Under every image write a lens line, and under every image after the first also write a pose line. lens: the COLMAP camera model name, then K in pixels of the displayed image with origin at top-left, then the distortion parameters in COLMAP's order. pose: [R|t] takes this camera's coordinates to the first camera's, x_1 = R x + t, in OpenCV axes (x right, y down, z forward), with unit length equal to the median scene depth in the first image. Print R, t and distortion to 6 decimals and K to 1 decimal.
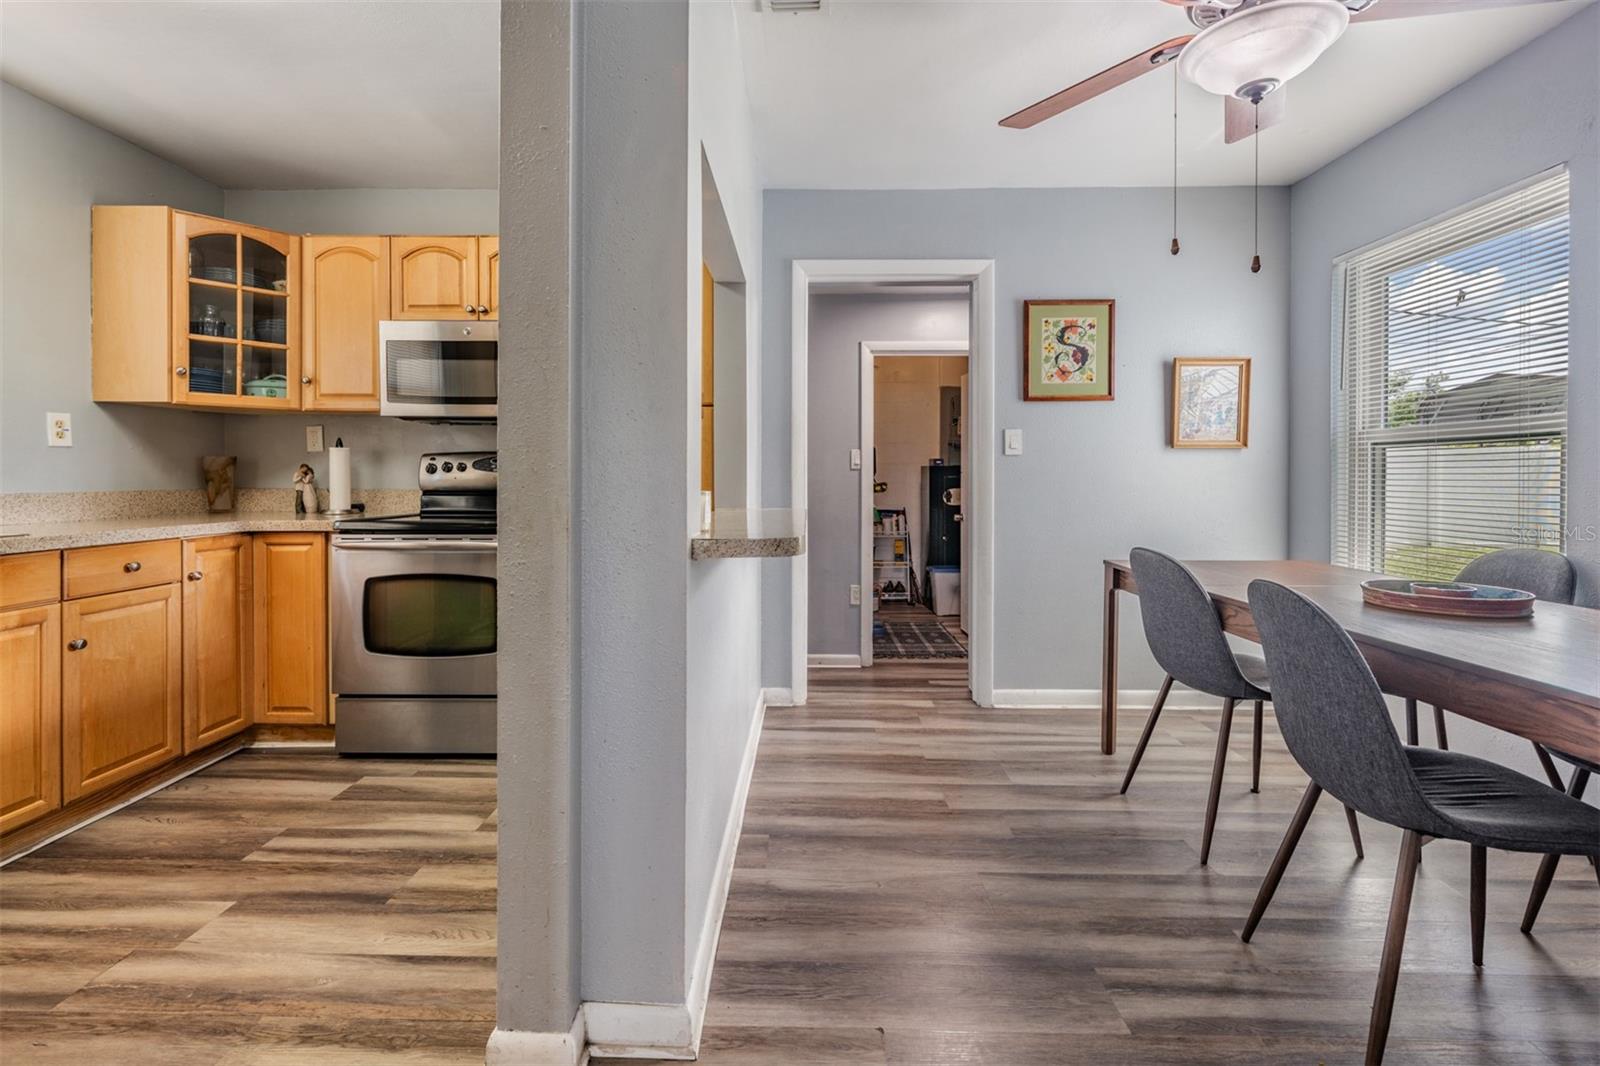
lens RADIAL K [[692.4, 0, 794.8], [0, 692.4, 482.7], [0, 0, 1]] dist [0.000786, -0.000309]
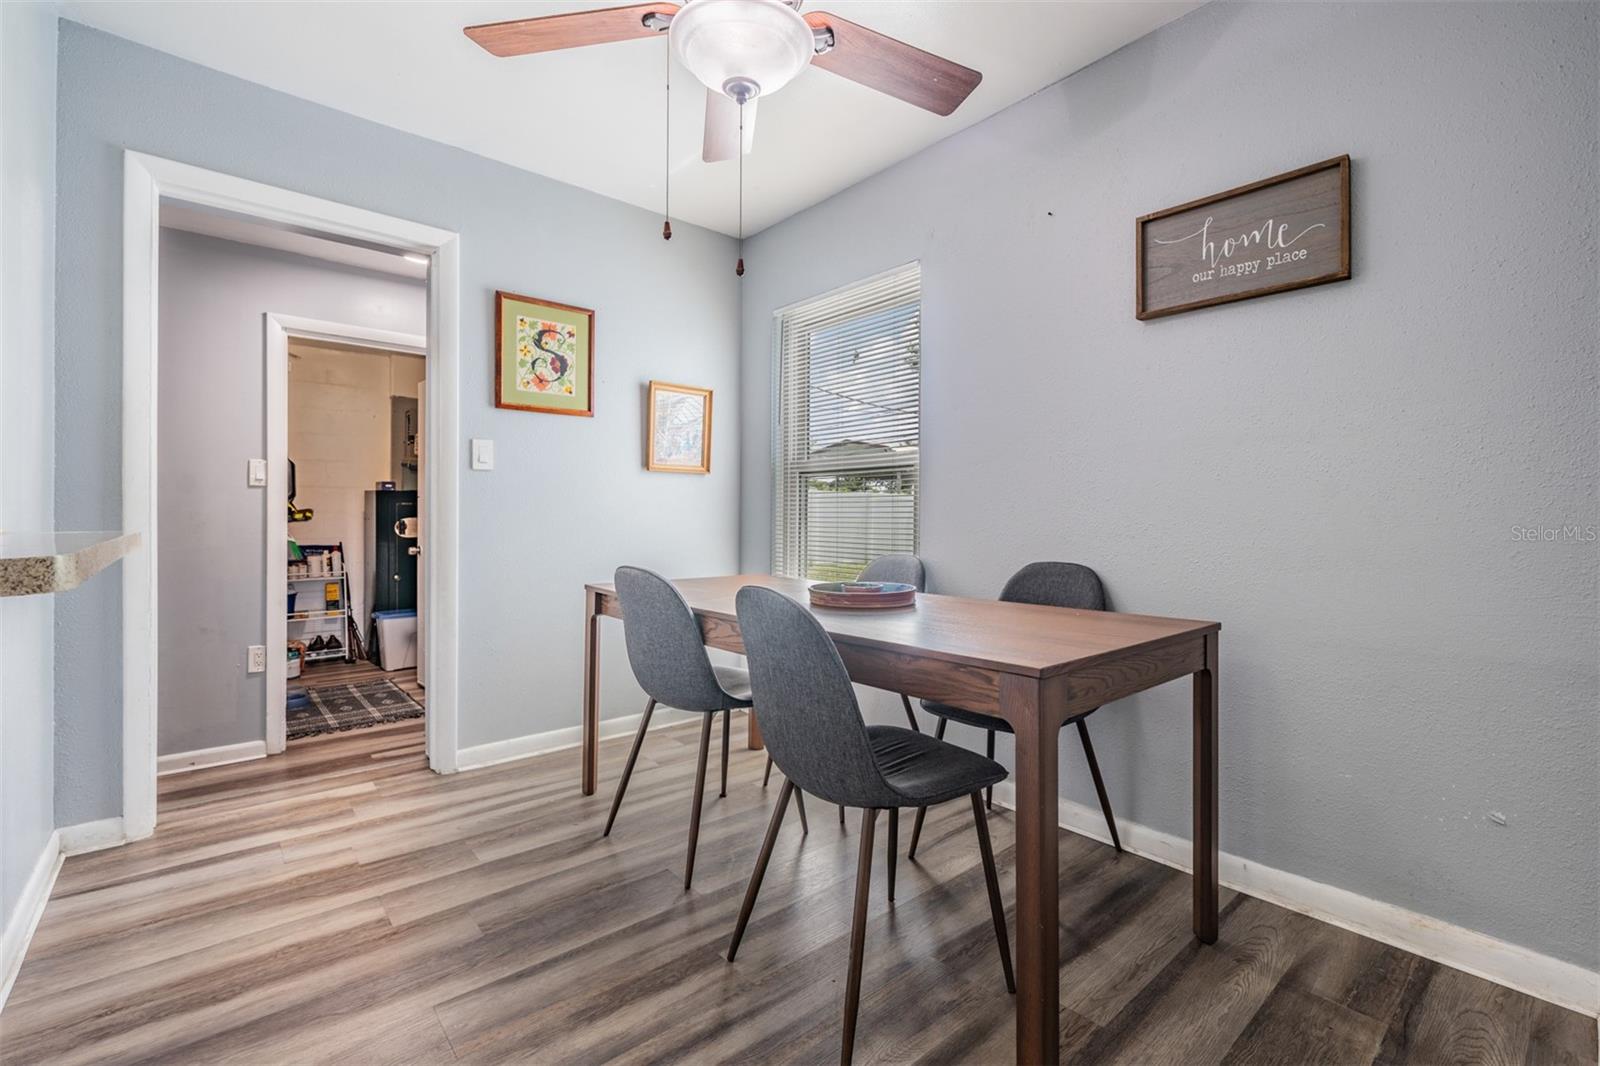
lens RADIAL K [[701.2, 0, 792.0], [0, 701.2, 517.4], [0, 0, 1]] dist [0.000305, -0.000034]
pose [[0.750874, 0.001671, 0.660444, 0.036948], [0.000224, 0.999996, -0.002785, 0.024535], [-0.660446, 0.002239, 0.750870, 0.118044]]
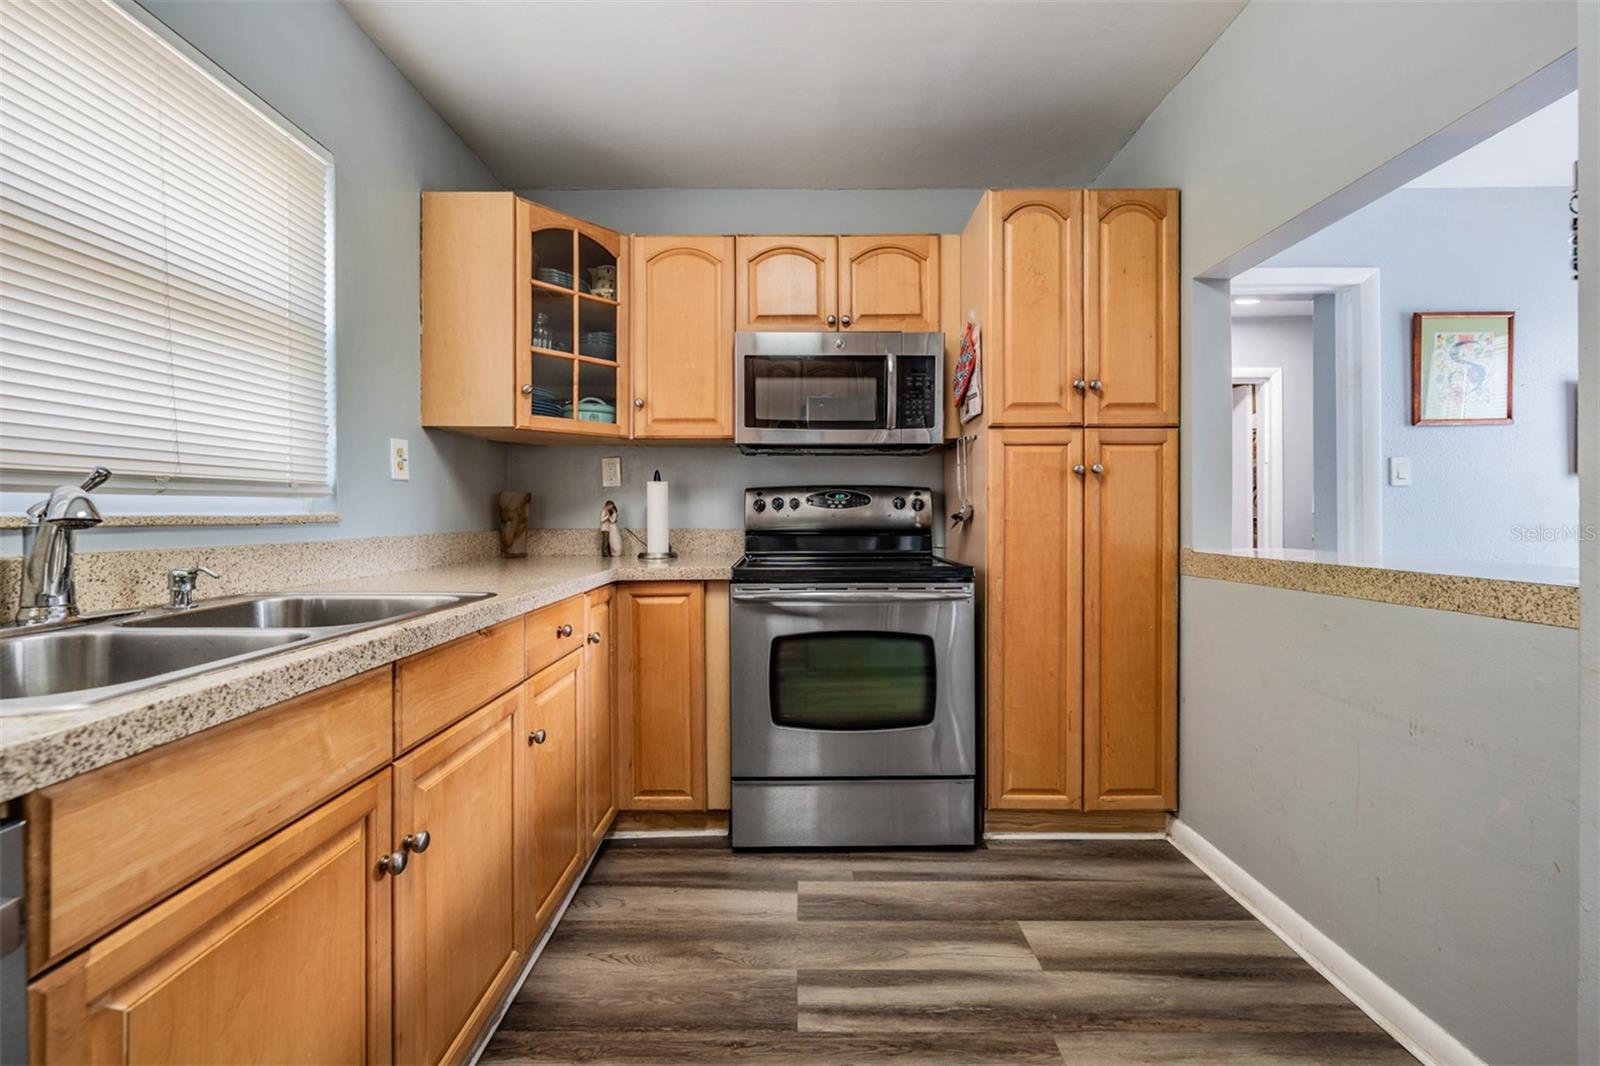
lens RADIAL K [[640.8, 0, 796.9], [0, 640.8, 518.1], [0, 0, 1]] dist [-0.000596, -0.000087]
pose [[0.999844, -0.006785, 0.016324, -0.561232], [0.006828, 0.999973, -0.002591, -0.001864], [-0.016306, 0.002702, 0.999863, 0.216676]]
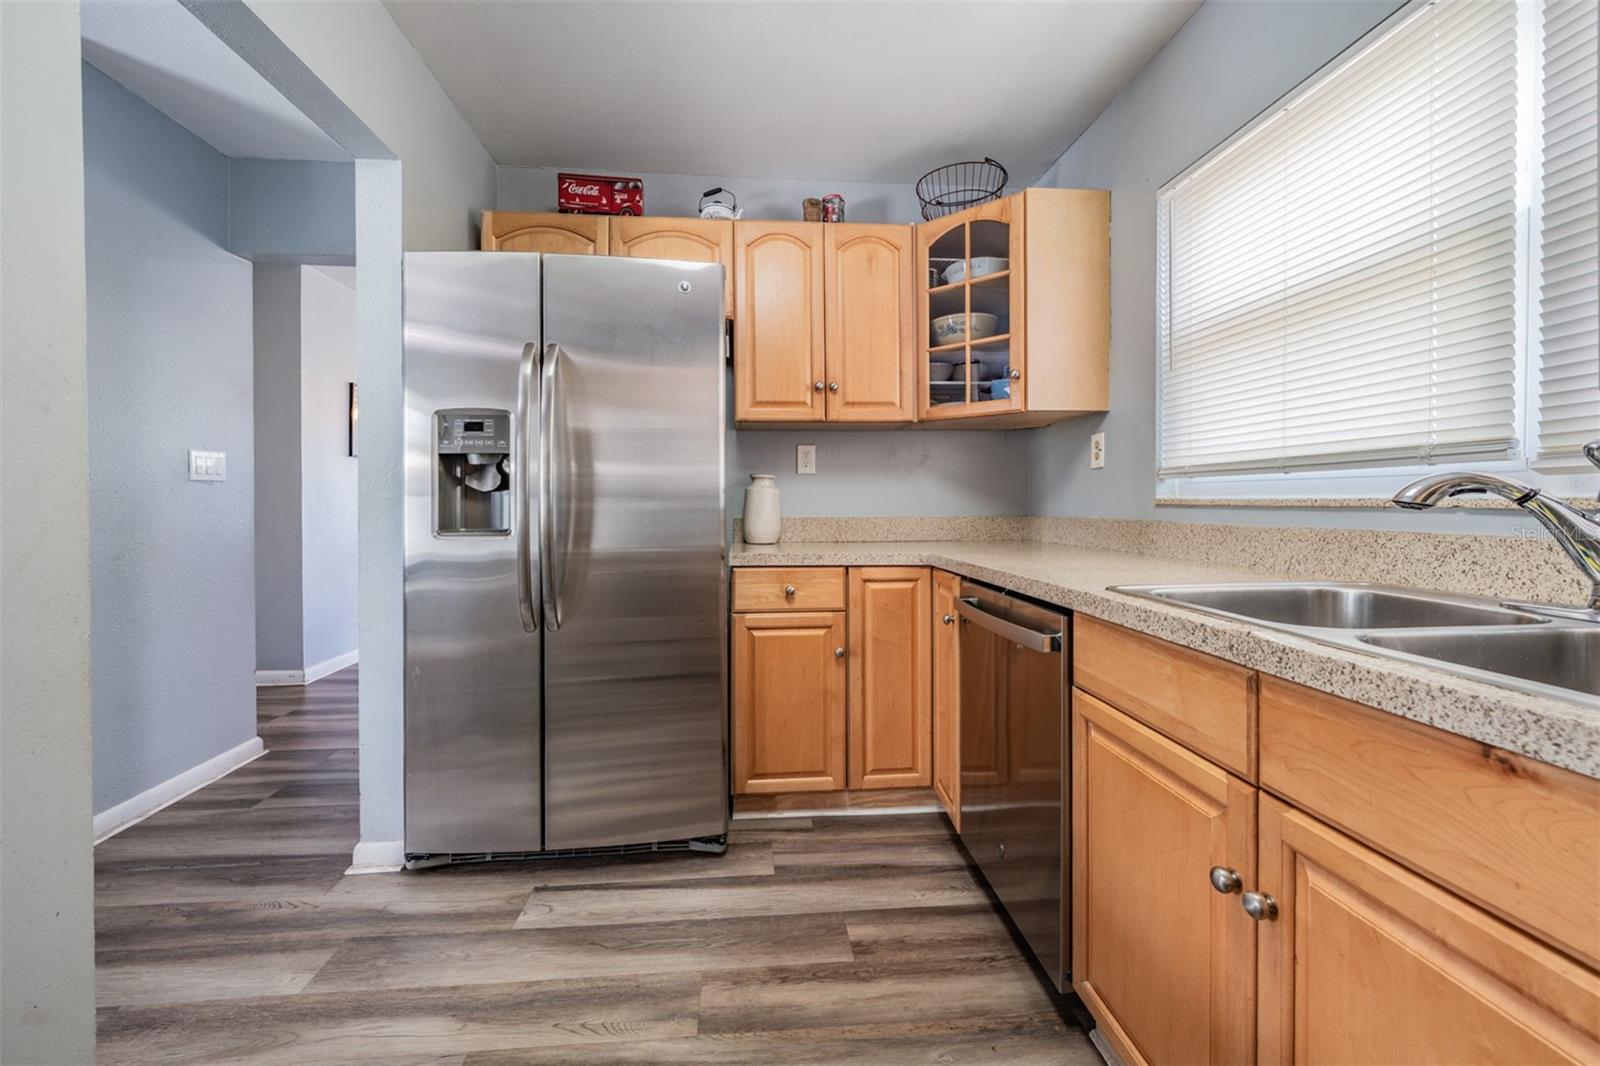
lens RADIAL K [[640.8, 0, 796.9], [0, 640.8, 518.1], [0, 0, 1]] dist [-0.000596, -0.000087]
pose [[-0.994497, -0.000626, -0.104766, -0.534437], [-0.003916, 0.999506, 0.031198, -0.004583], [0.104694, 0.031437, -0.994007, 0.823833]]
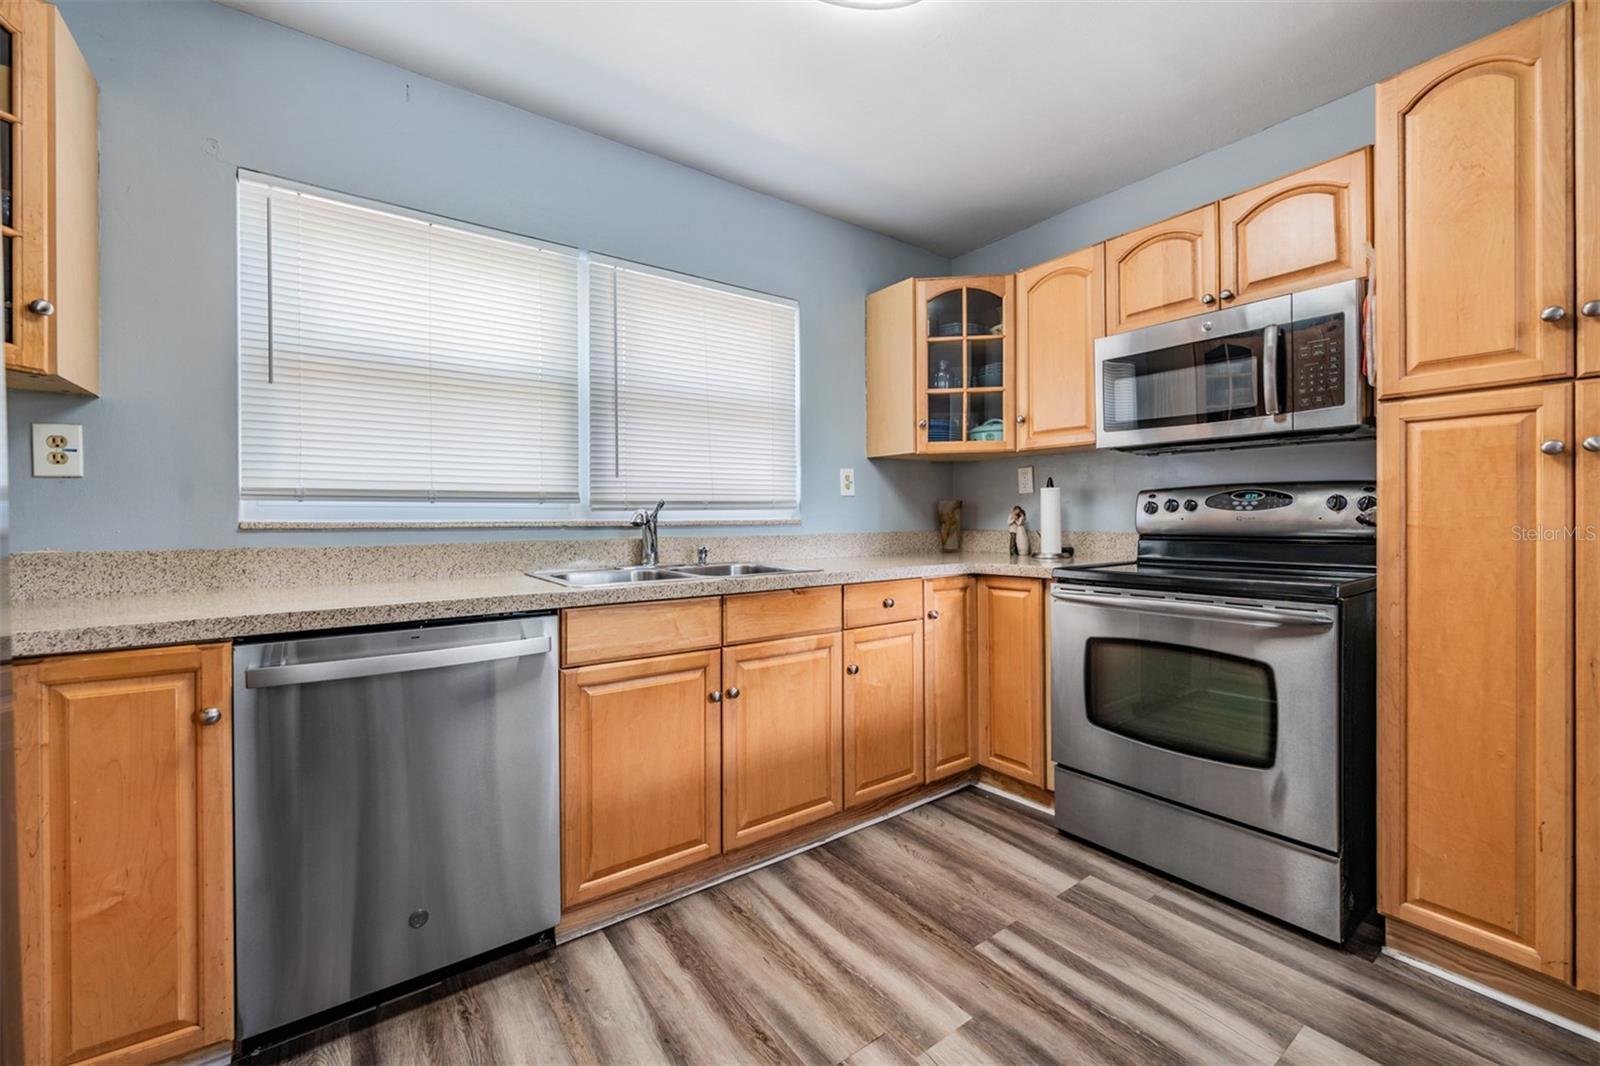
lens RADIAL K [[643.0, 0, 797.7], [0, 643.0, 521.8], [0, 0, 1]] dist [-0.000832, -0.000161]
pose [[0.606293, -0.004285, -0.795230, -0.190395], [0.002583, 0.999991, -0.003420, -0.002337], [0.795237, 0.000020, 0.606299, 0.218283]]
